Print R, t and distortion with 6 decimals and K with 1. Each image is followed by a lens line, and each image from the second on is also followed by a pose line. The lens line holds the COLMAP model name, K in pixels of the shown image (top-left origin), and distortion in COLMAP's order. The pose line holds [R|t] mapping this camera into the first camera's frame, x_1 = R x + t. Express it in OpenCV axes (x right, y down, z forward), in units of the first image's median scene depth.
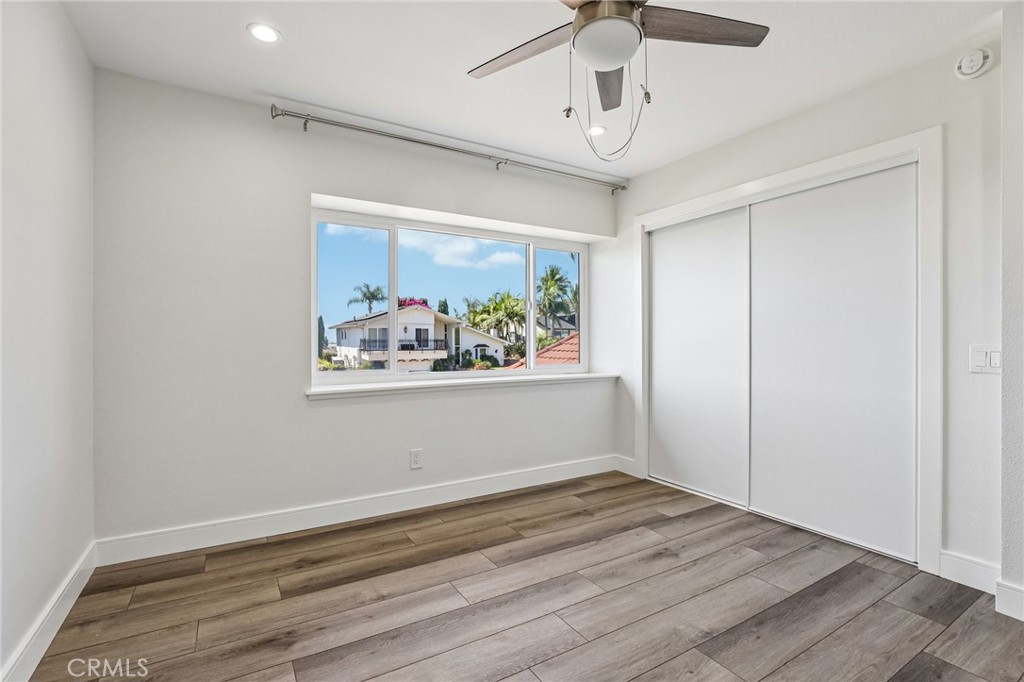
lens RADIAL K [[481.8, 0, 518.6], [0, 481.8, 338.2], [0, 0, 1]] dist [-0.030380, 0.010289]
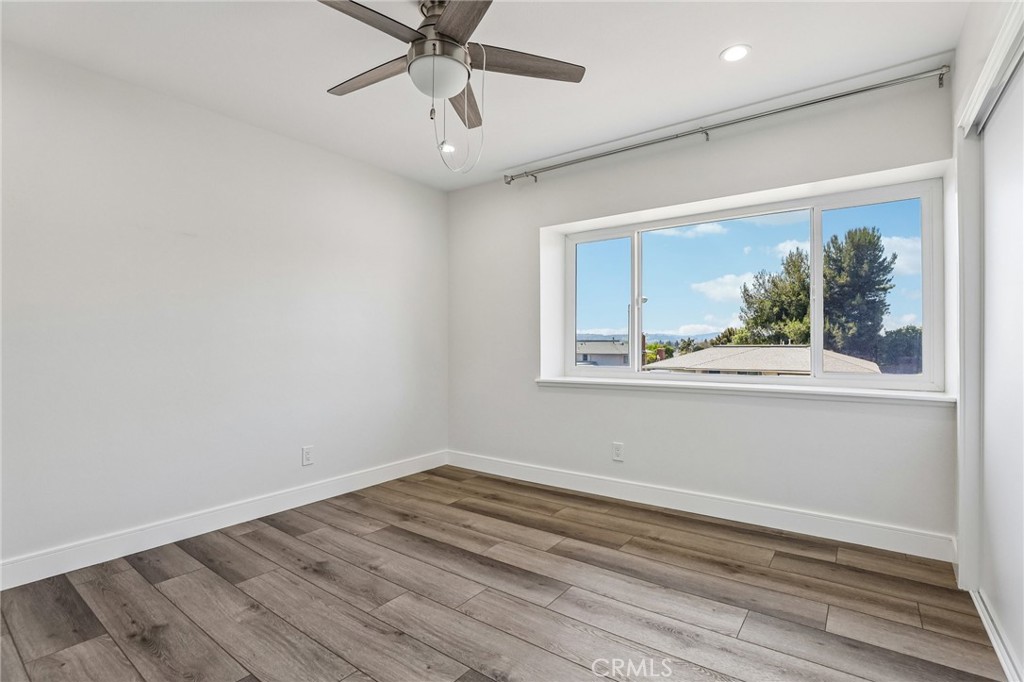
lens RADIAL K [[481.8, 0, 518.5], [0, 481.8, 343.3], [0, 0, 1]] dist [-0.030380, 0.010289]
pose [[0.383316, 0.001334, -0.923616, 0.799958], [0.008847, 0.999948, 0.005115, 0.004899], [0.923575, -0.010132, 0.383284, 0.462003]]
